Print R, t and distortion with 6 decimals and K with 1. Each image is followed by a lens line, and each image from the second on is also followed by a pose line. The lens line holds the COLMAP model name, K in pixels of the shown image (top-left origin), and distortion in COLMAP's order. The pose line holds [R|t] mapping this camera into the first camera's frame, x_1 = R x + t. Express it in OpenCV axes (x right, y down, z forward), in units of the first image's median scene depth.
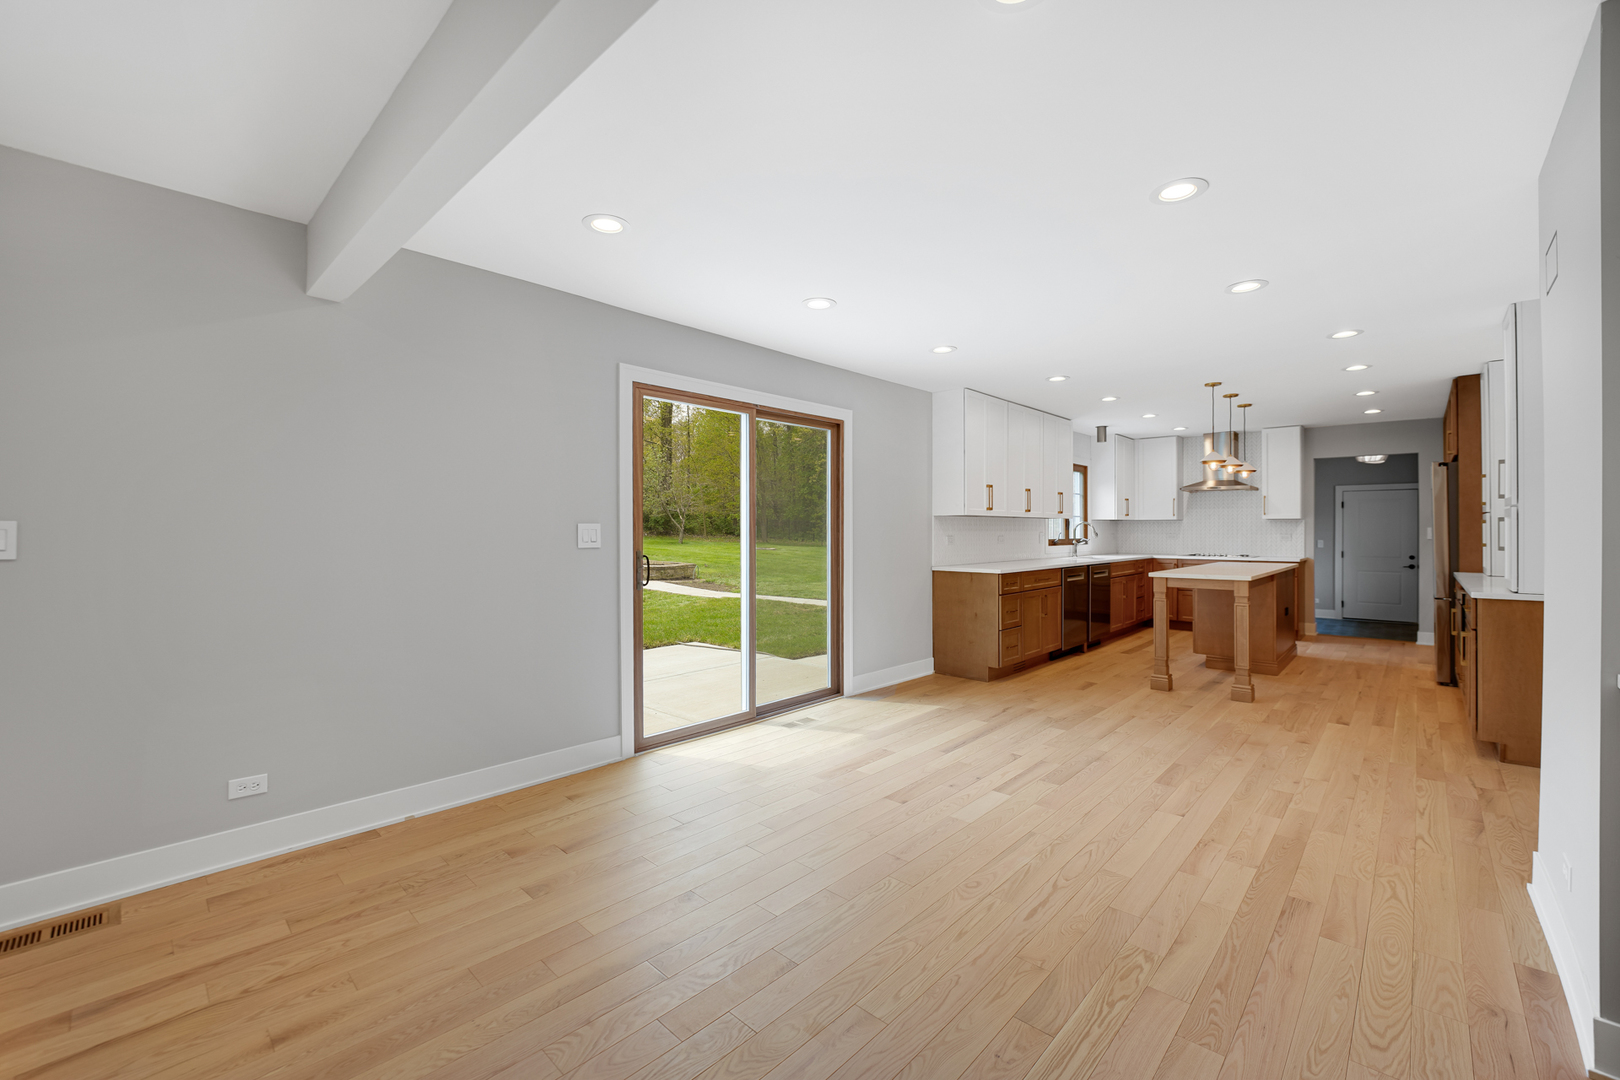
lens RADIAL K [[657.1, 0, 832.4], [0, 657.1, 529.0], [0, 0, 1]] dist [-0.003417, -0.000476]
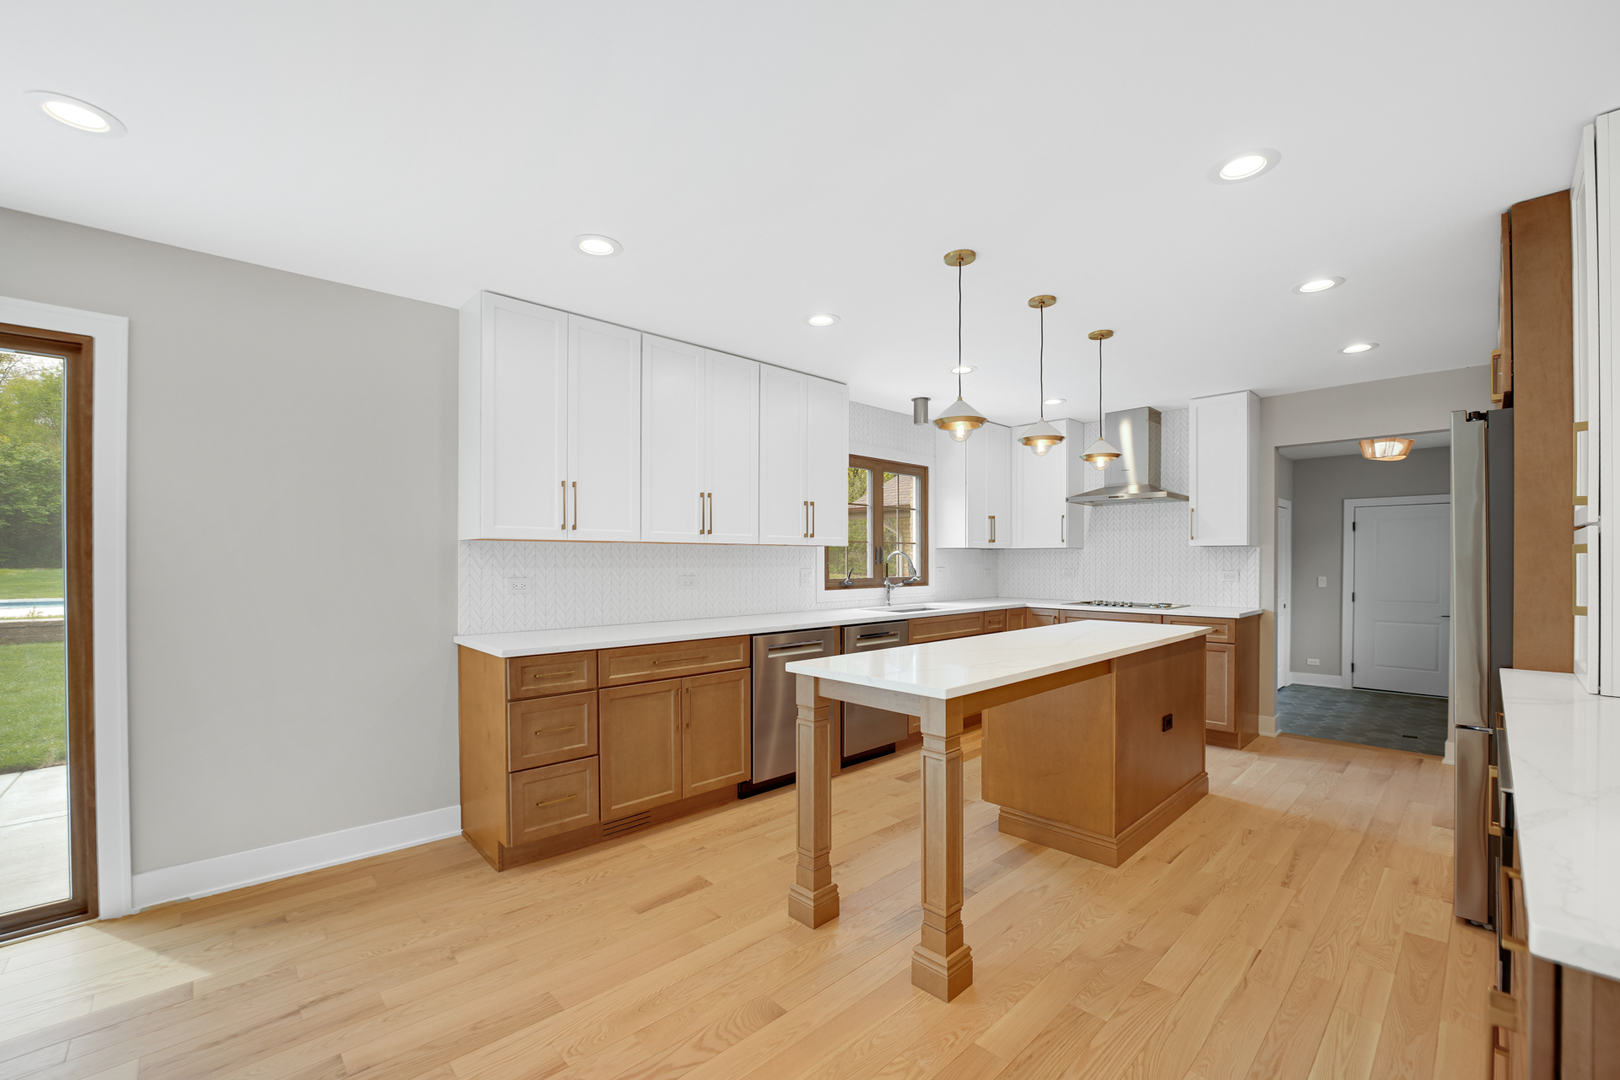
lens RADIAL K [[661.1, 0, 810.7], [0, 661.1, 566.9], [0, 0, 1]] dist [-0.019979, 0.000511]
pose [[0.997047, -0.000341, -0.076794, 0.385745], [0.001215, 0.999935, 0.011334, -0.003352], [0.076785, -0.011393, 0.996983, 0.395446]]
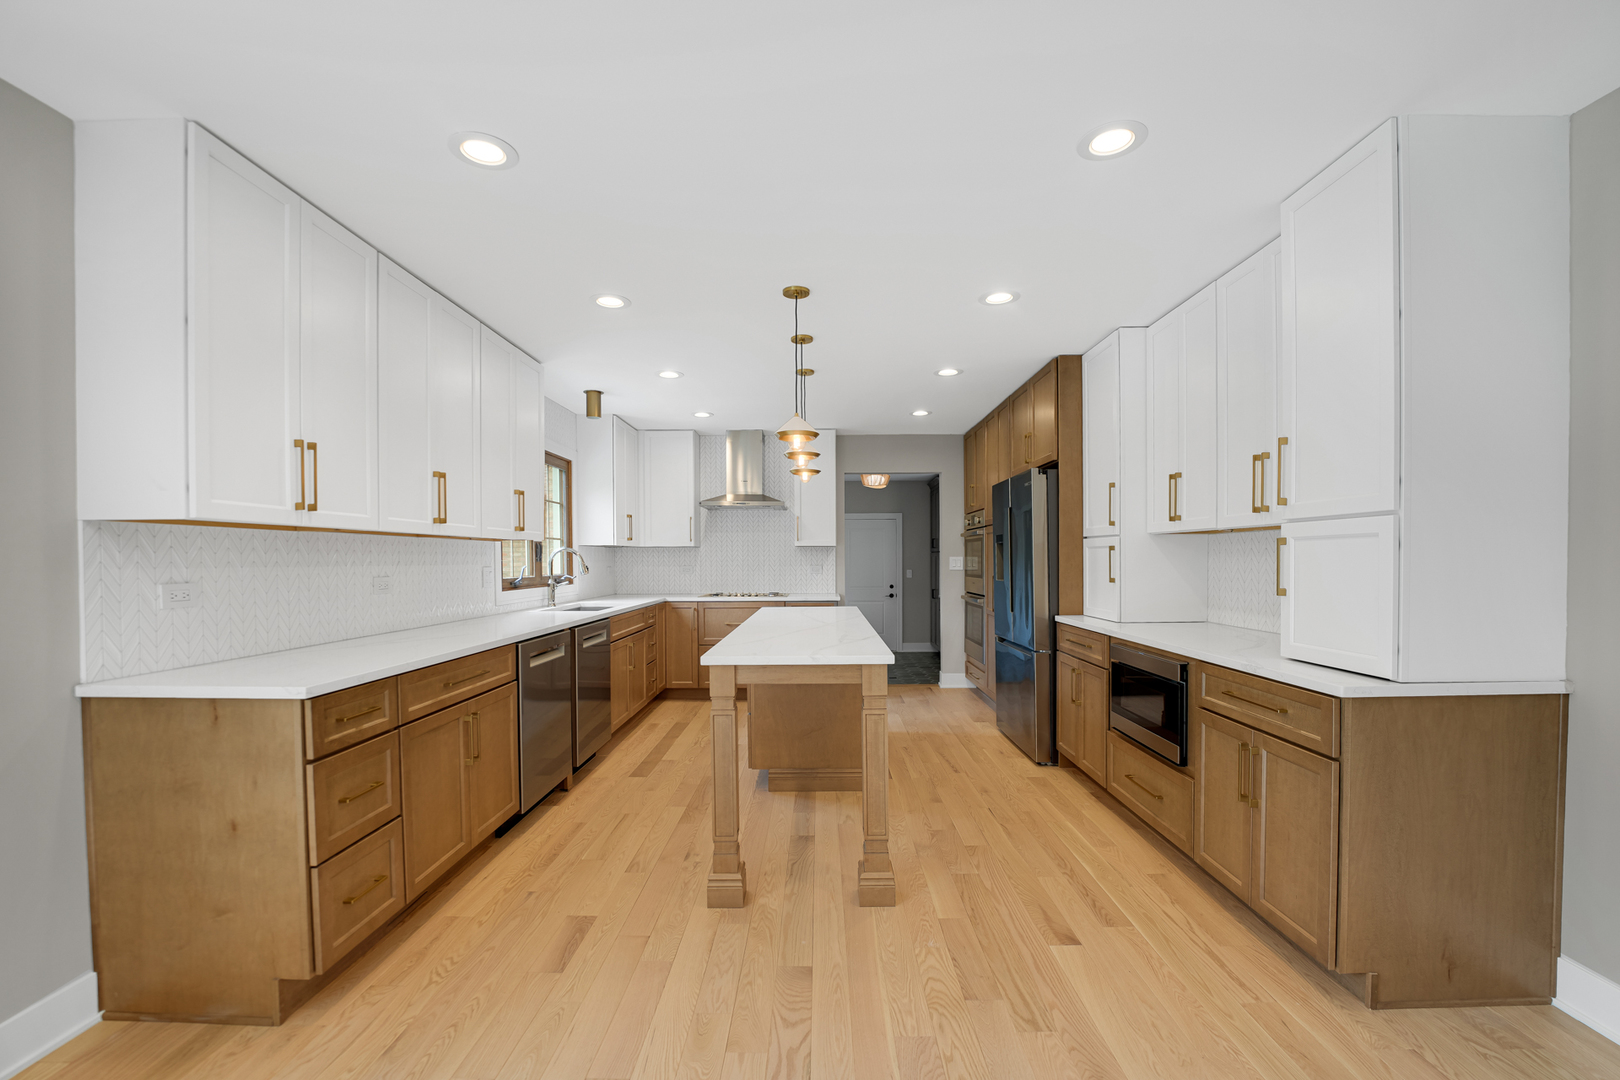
lens RADIAL K [[661.1, 0, 810.7], [0, 661.1, 566.9], [0, 0, 1]] dist [-0.019979, 0.000511]
pose [[0.756687, -0.010841, 0.653688, 0.174293], [0.003174, 0.999912, 0.012908, -0.000655], [-0.653770, -0.007693, 0.756654, 0.438241]]
